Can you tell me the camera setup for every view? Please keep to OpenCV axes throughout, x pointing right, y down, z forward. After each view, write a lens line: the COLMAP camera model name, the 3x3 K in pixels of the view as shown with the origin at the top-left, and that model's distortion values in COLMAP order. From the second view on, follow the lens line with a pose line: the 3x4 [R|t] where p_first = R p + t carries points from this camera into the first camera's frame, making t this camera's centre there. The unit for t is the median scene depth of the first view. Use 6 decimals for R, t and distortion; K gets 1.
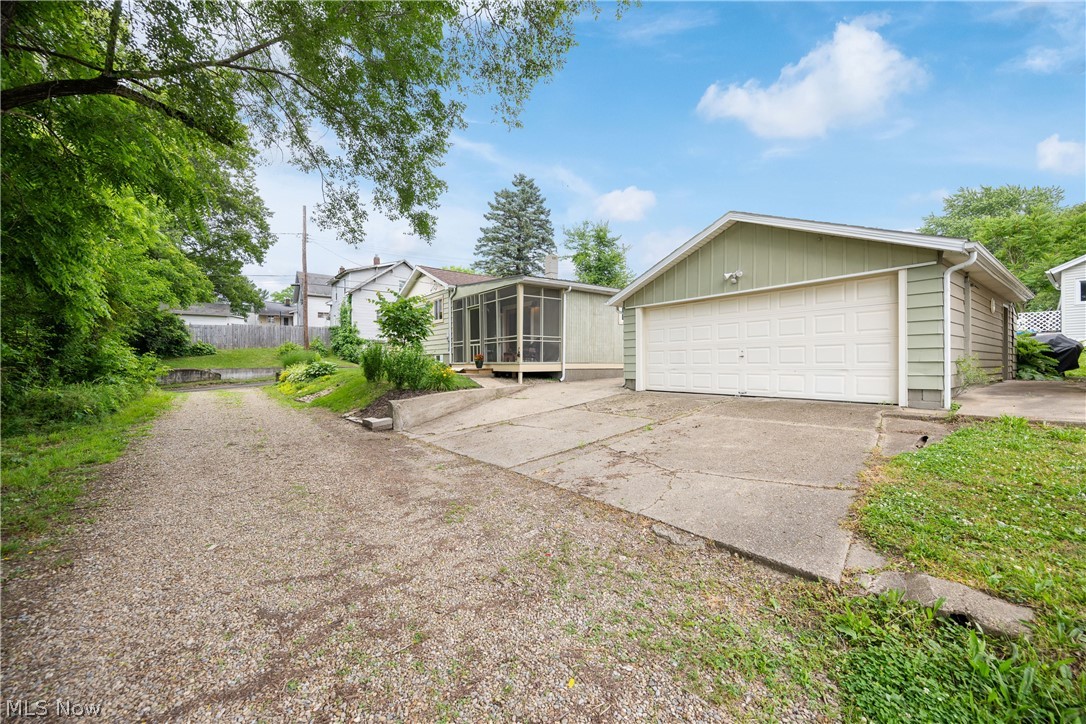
lens RADIAL K [[424.7, 0, 544.0], [0, 424.7, 365.5], [0, 0, 1]] dist [-0.001931, -0.000029]
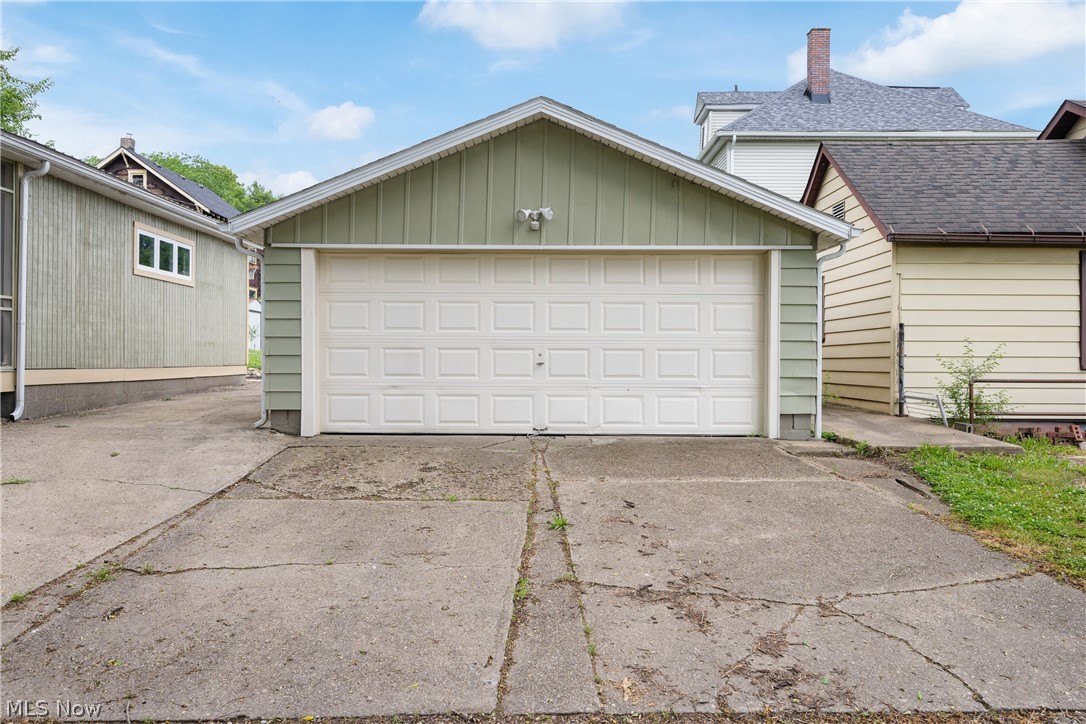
lens RADIAL K [[785.4, 0, 553.8], [0, 785.4, 384.1], [0, 0, 1]] dist [-0.012929, 0.002392]
pose [[0.601715, -0.015758, 0.798555, -0.280113], [-0.007473, 0.999651, 0.025357, -0.017332], [-0.798676, -0.021225, 0.601387, 0.300703]]
